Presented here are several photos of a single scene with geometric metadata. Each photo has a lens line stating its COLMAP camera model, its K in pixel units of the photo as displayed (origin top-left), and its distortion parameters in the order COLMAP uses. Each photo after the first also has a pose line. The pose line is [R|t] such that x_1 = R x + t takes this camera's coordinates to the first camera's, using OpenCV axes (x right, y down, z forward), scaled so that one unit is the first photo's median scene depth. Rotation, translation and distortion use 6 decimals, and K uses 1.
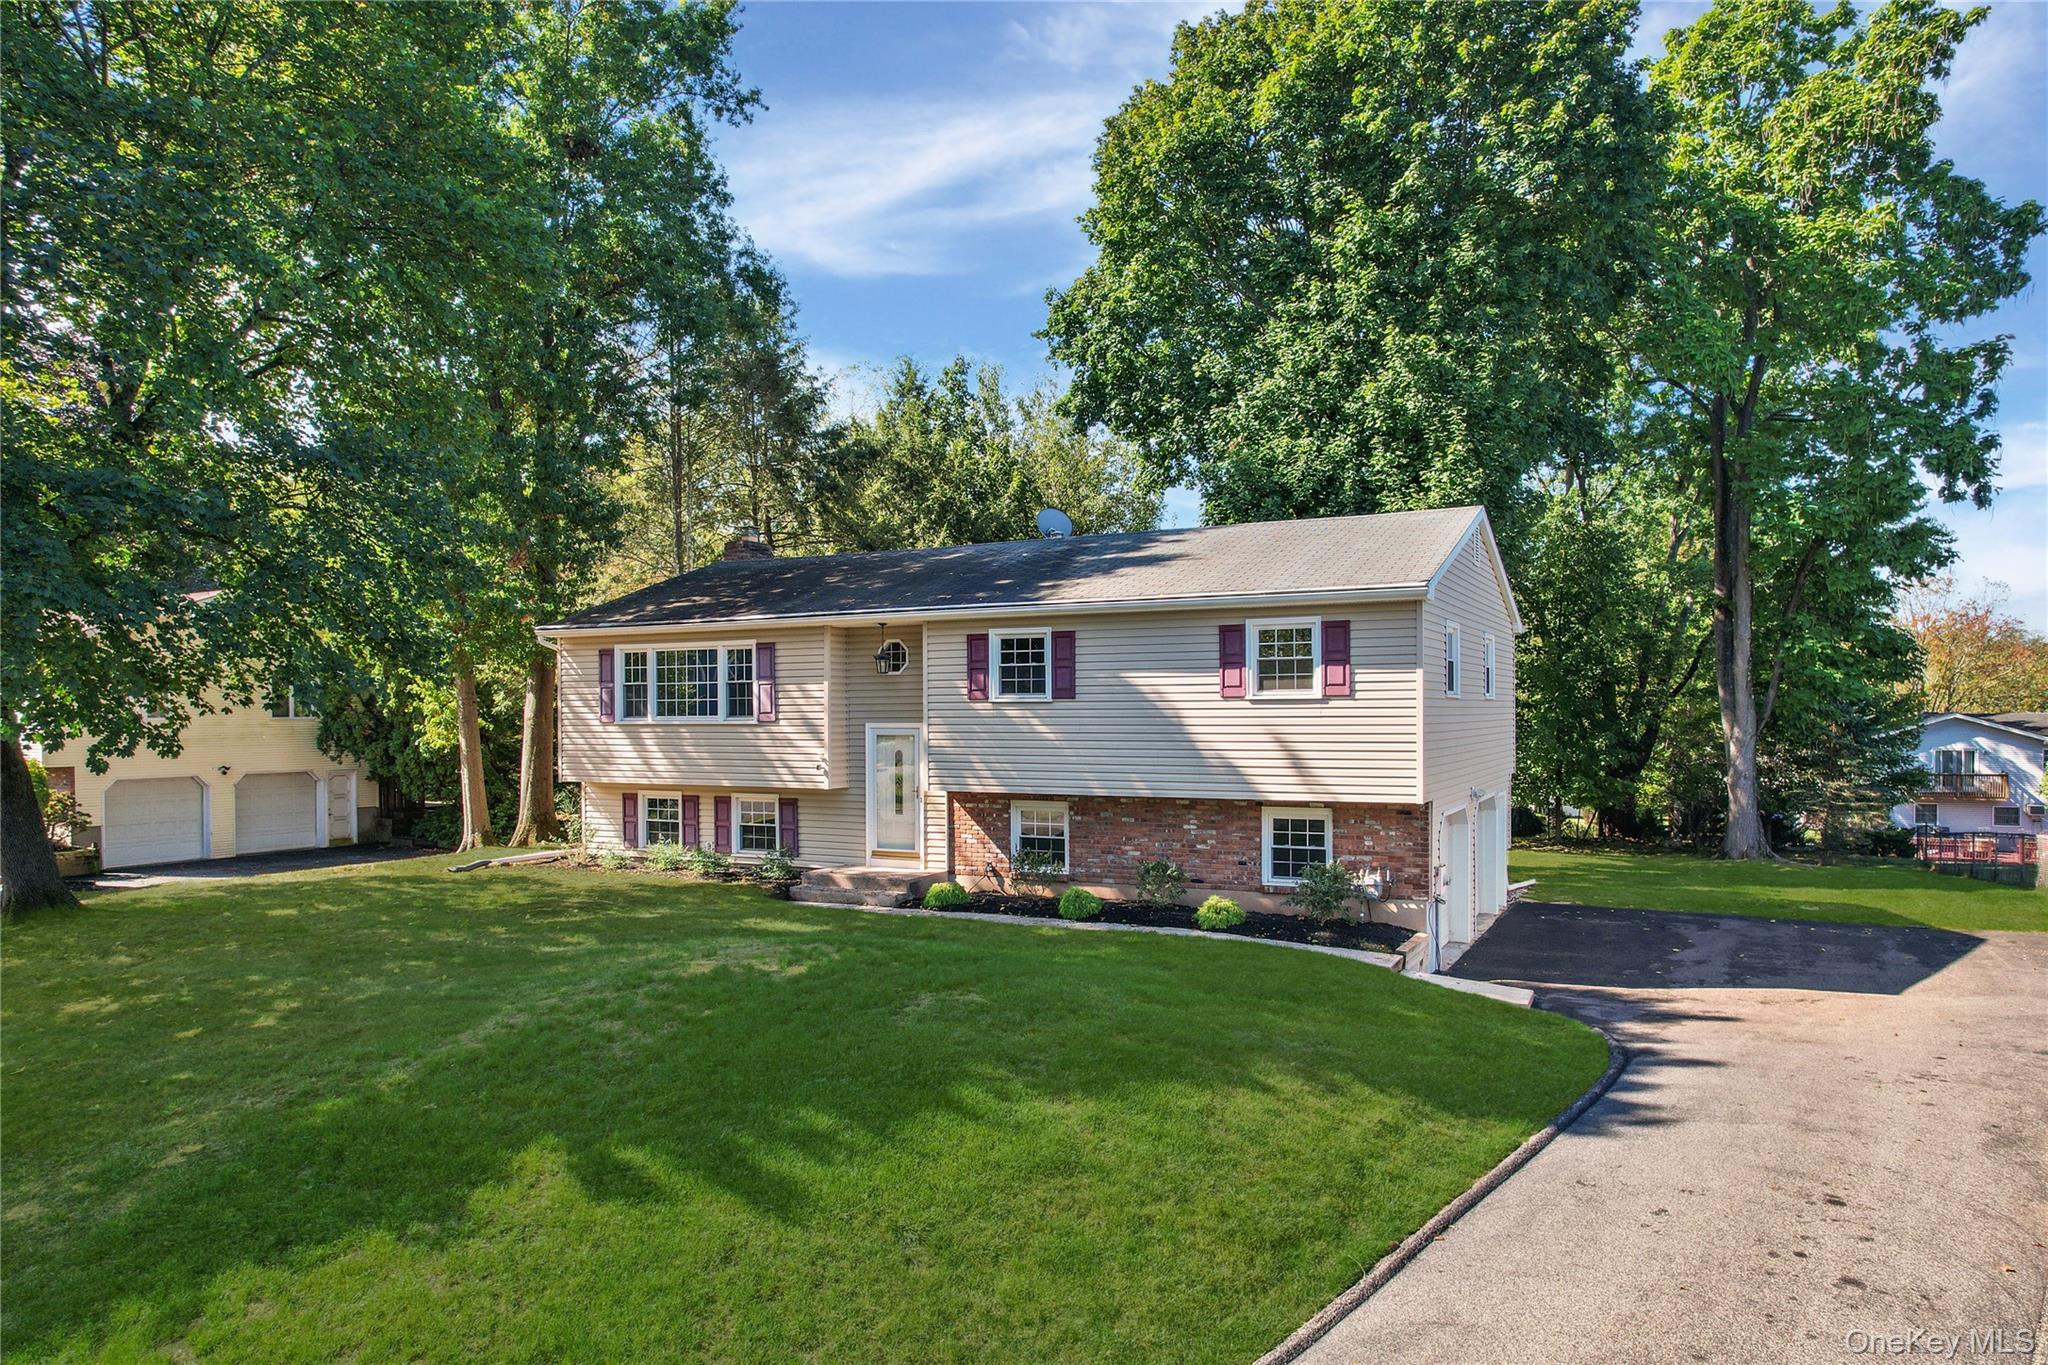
lens RADIAL K [[1323.3, 0, 1020.6], [0, 1323.3, 723.5], [0, 0, 1]] dist [-0.072005, 0.055475]
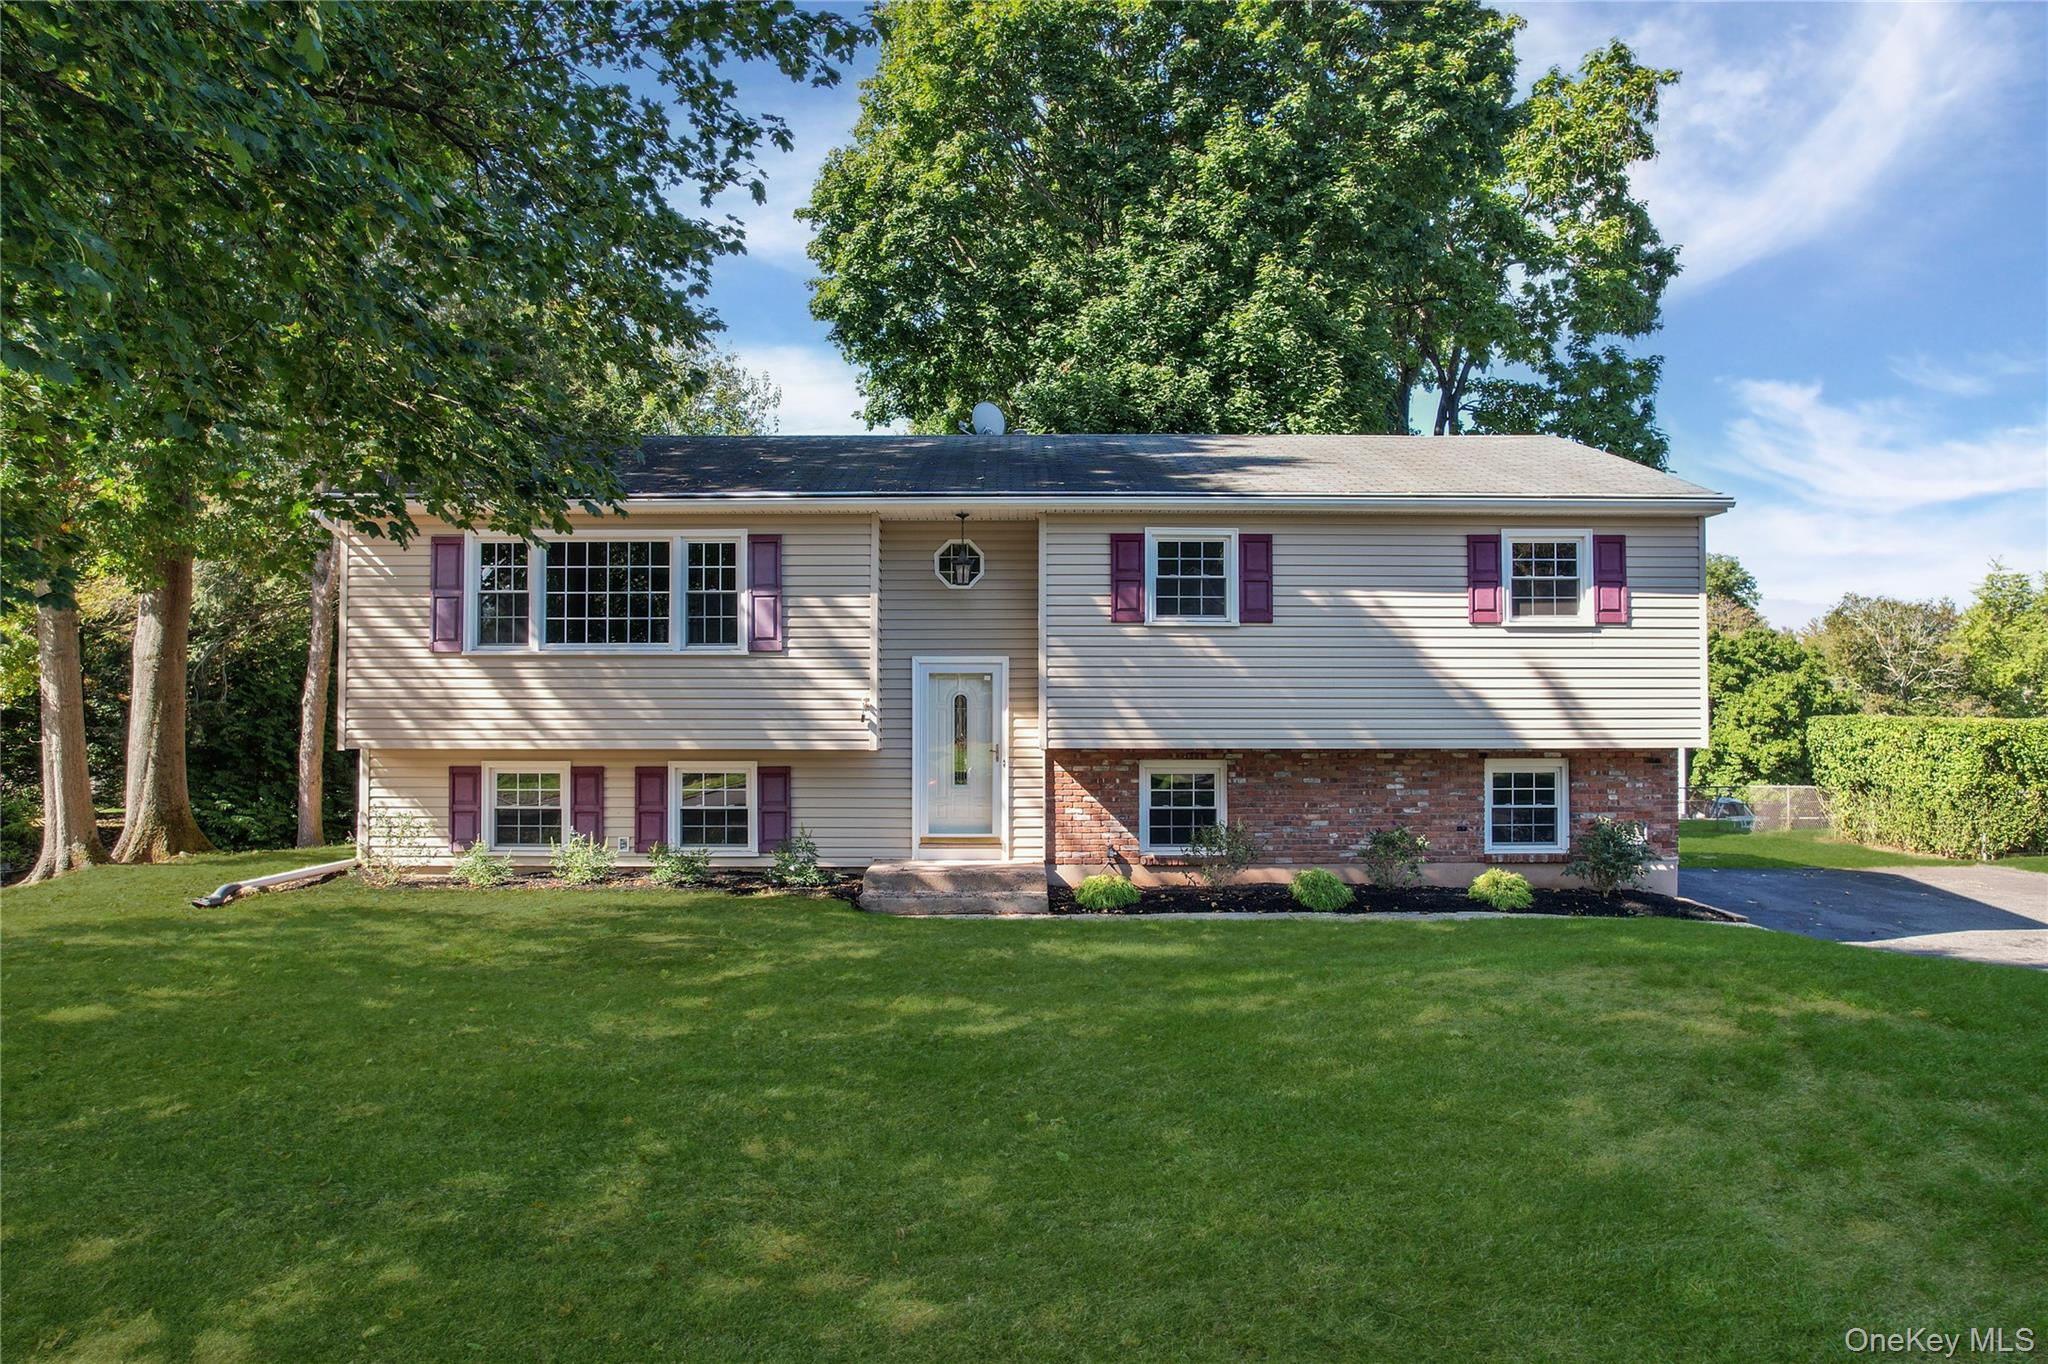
lens RADIAL K [[1325.3, 0, 1029.7], [0, 1325.3, 673.5], [0, 0, 1]] dist [-0.076948, 0.061611]
pose [[0.882983, 0.016733, 0.469107, -0.386912], [-0.001349, 0.999451, -0.033111, 0.031690], [-0.469403, 0.028604, 0.882521, 0.343281]]
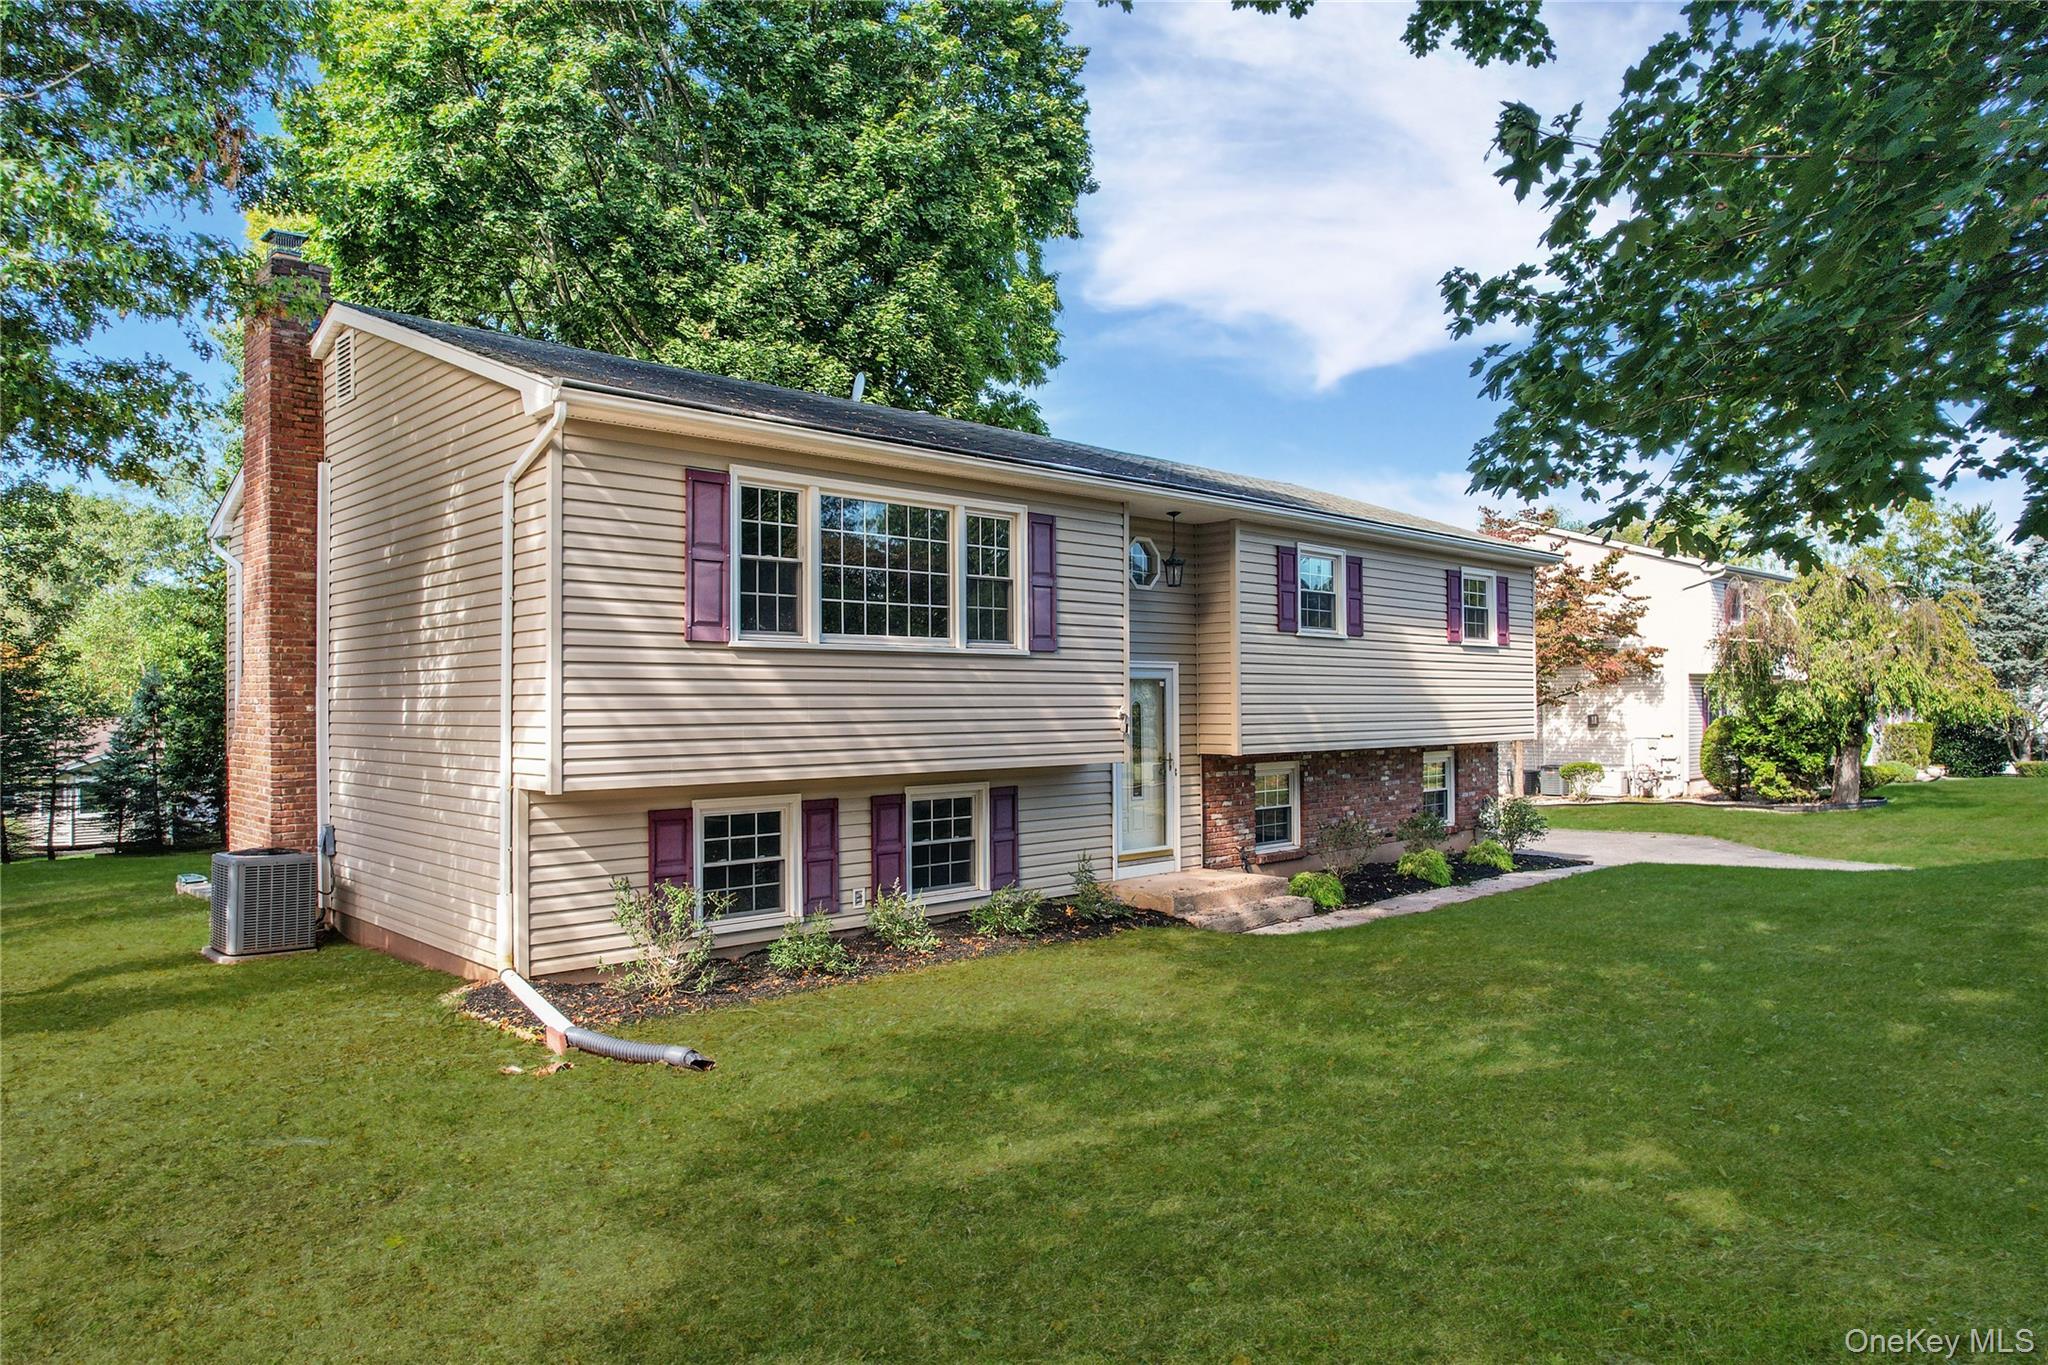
lens RADIAL K [[1301.2, 0, 1020.5], [0, 1301.2, 676.5], [0, 0, 1]] dist [-0.041929, -0.000853]
pose [[0.319595, 0.022199, 0.947294, -0.726914], [0.009676, 0.999597, -0.026689, 0.024224], [-0.947505, 0.017696, 0.319251, 0.825913]]
